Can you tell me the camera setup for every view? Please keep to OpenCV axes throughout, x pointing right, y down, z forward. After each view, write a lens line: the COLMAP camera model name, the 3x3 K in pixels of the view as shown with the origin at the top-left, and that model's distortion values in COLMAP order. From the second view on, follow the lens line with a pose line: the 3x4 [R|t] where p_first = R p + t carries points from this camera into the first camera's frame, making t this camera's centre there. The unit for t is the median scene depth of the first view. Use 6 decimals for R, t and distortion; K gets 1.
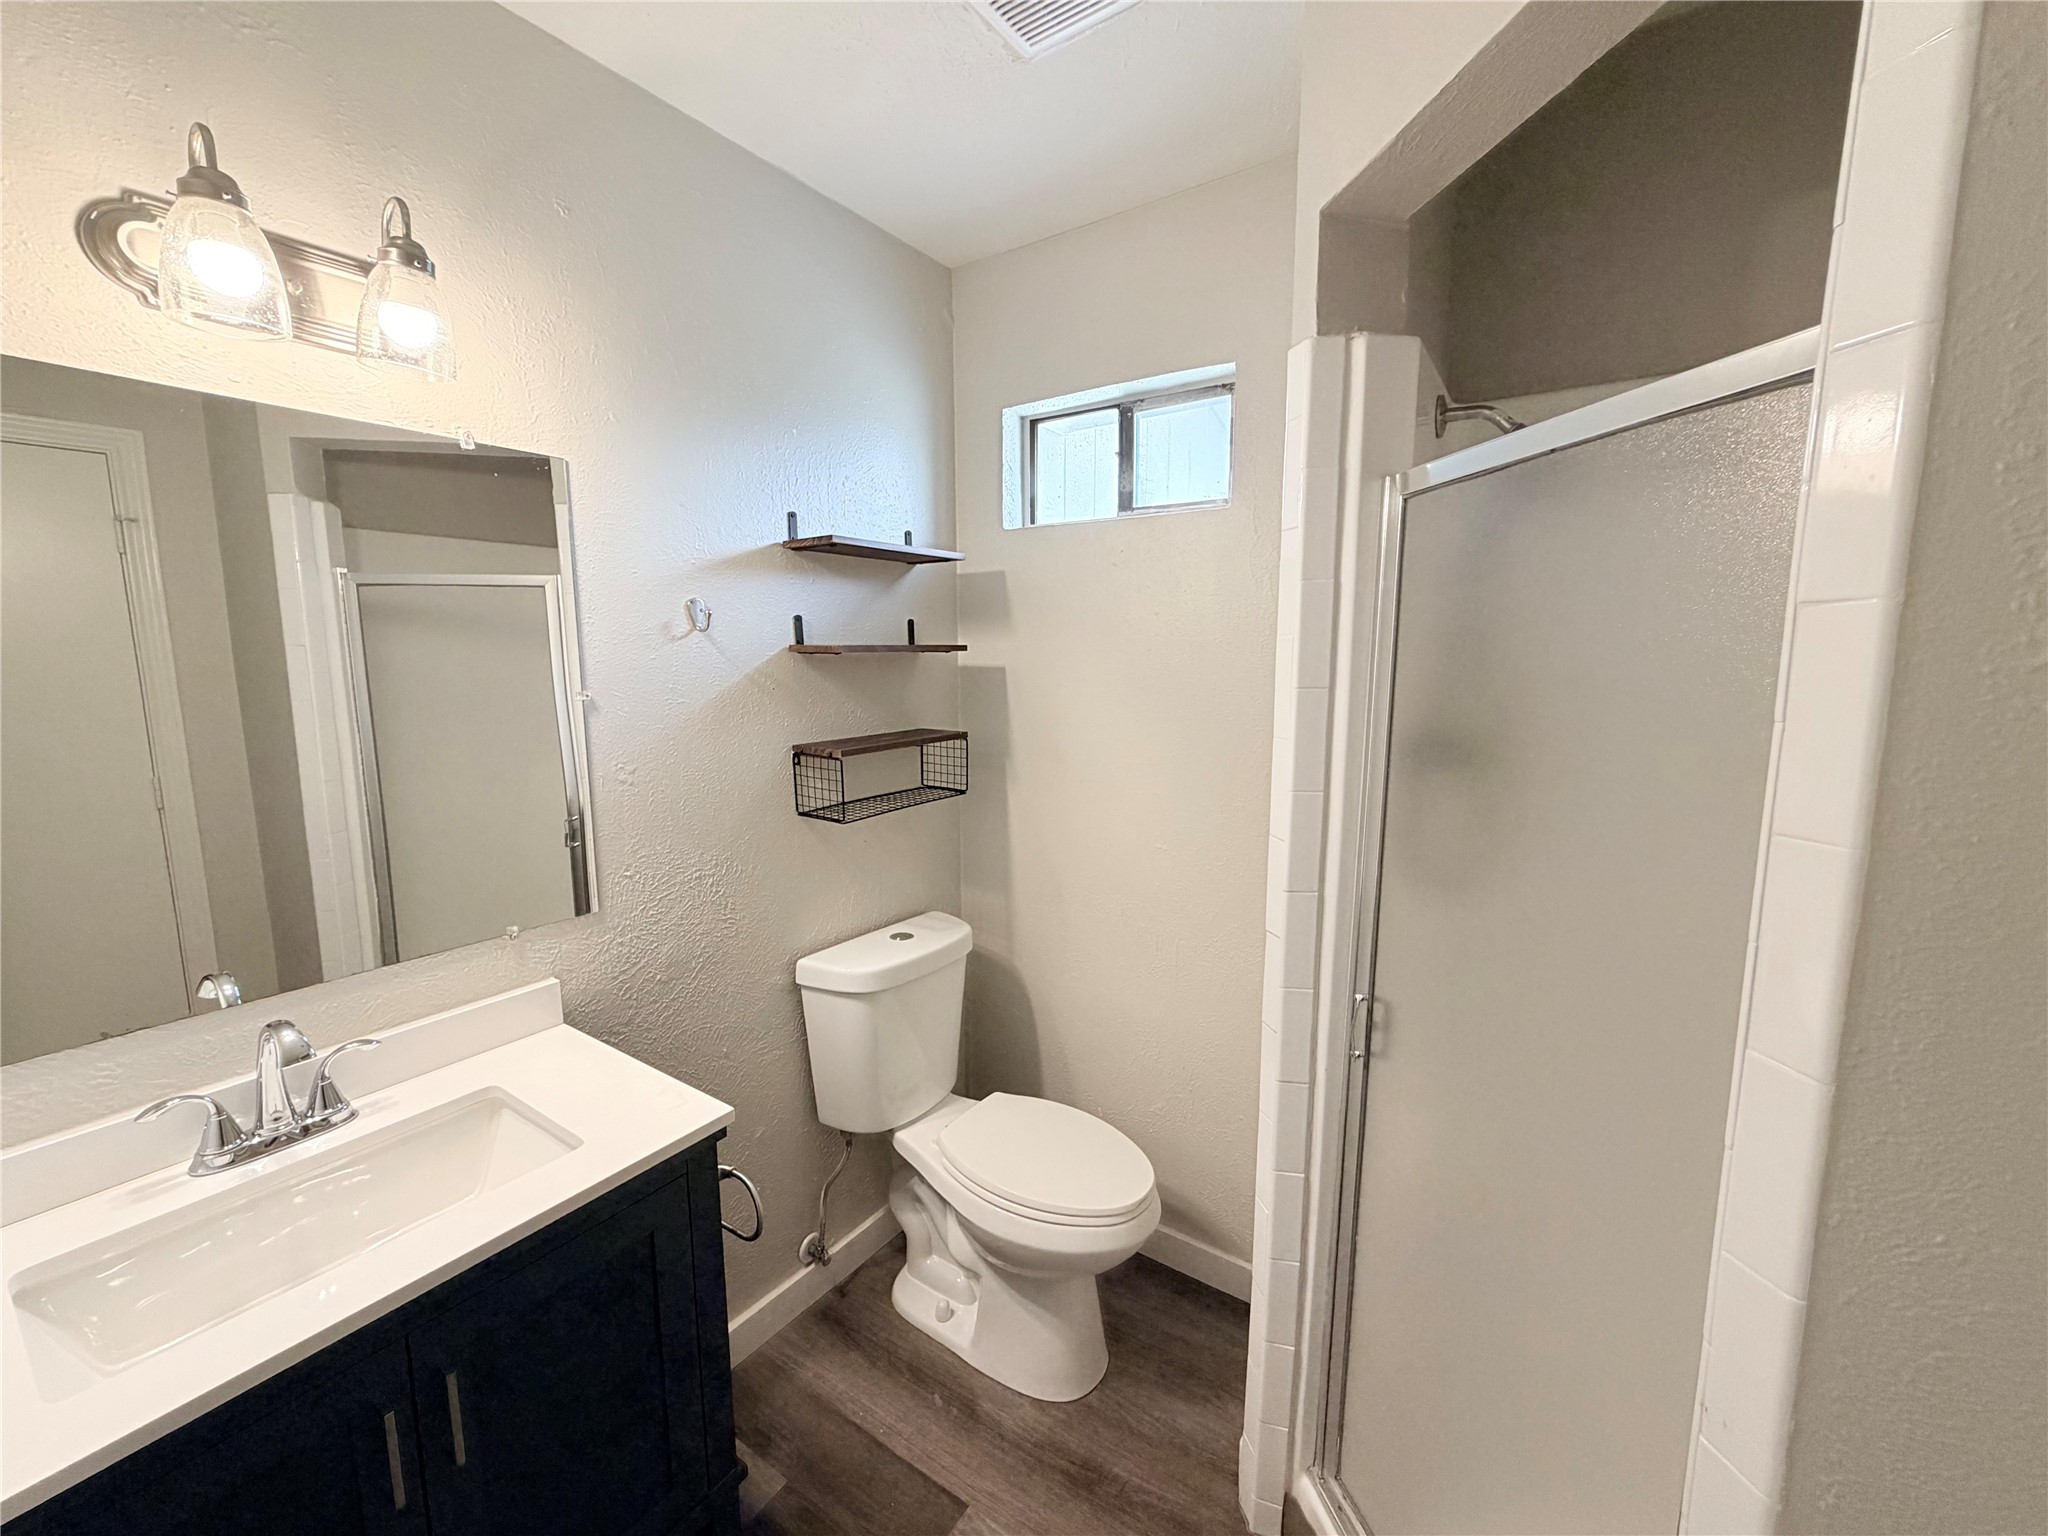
lens RADIAL K [[817.0, 0, 1021.9], [0, 817.0, 761.9], [0, 0, 1]] dist [-0.000919, 0.000580]
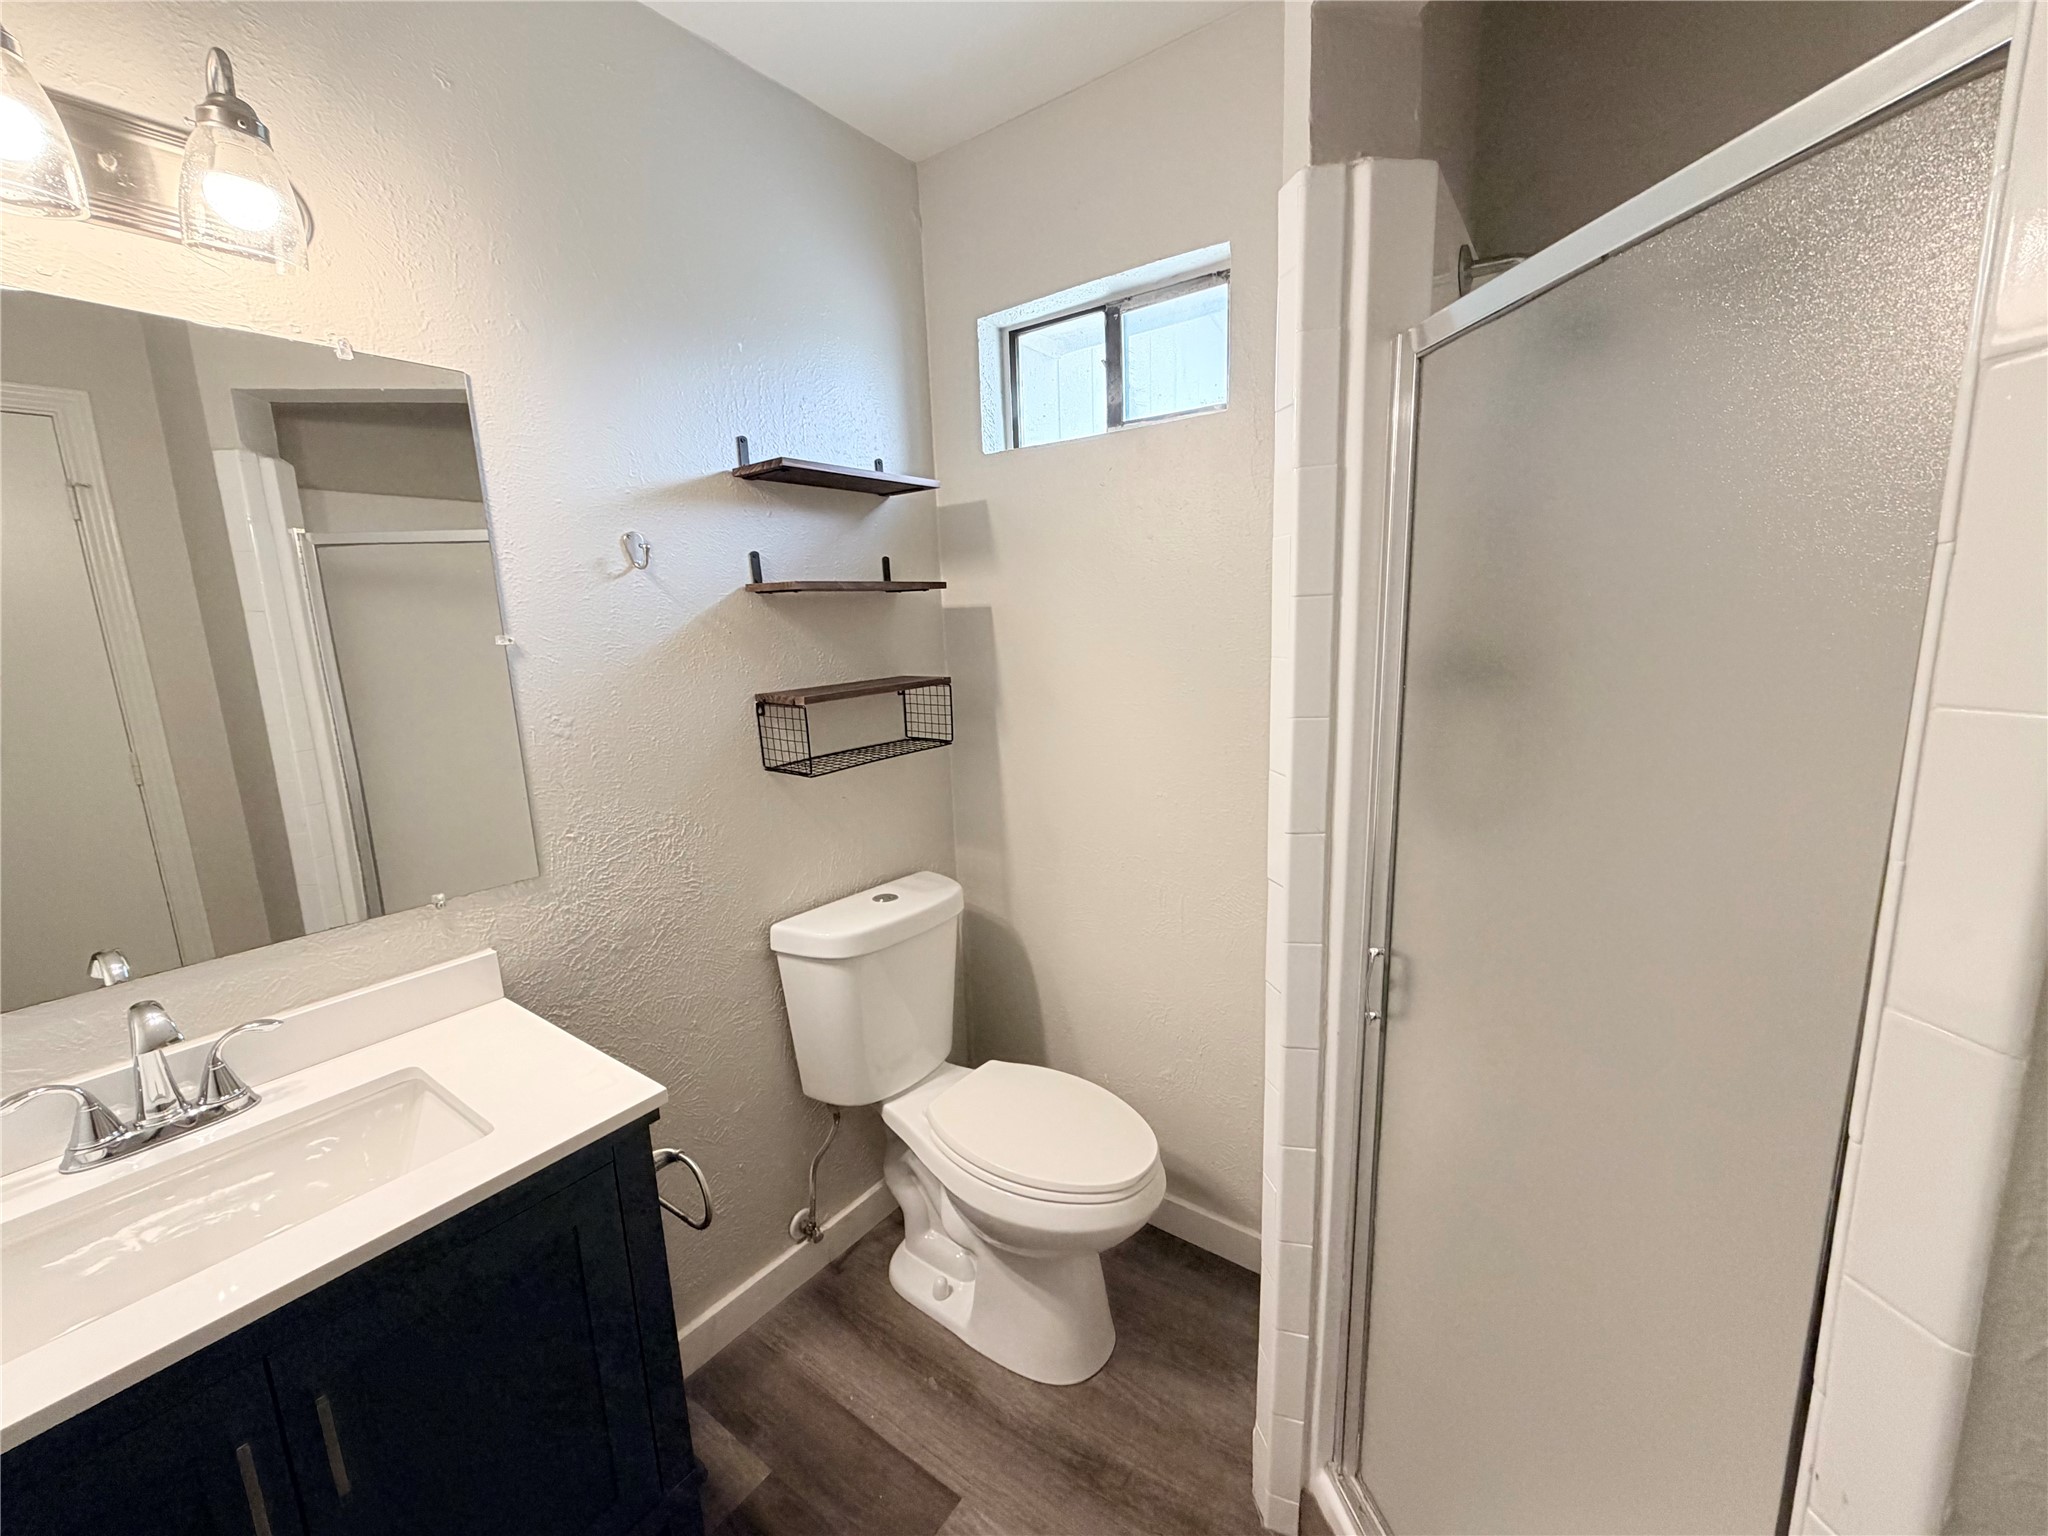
lens RADIAL K [[817.0, 0, 1024.1], [0, 817.0, 761.4], [0, 0, 1]] dist [-0.000919, 0.000580]
pose [[0.999027, -0.028331, -0.033800, 0.061107], [0.029707, 0.998721, 0.040911, 0.031651], [0.032598, -0.041875, 0.998591, 0.102480]]
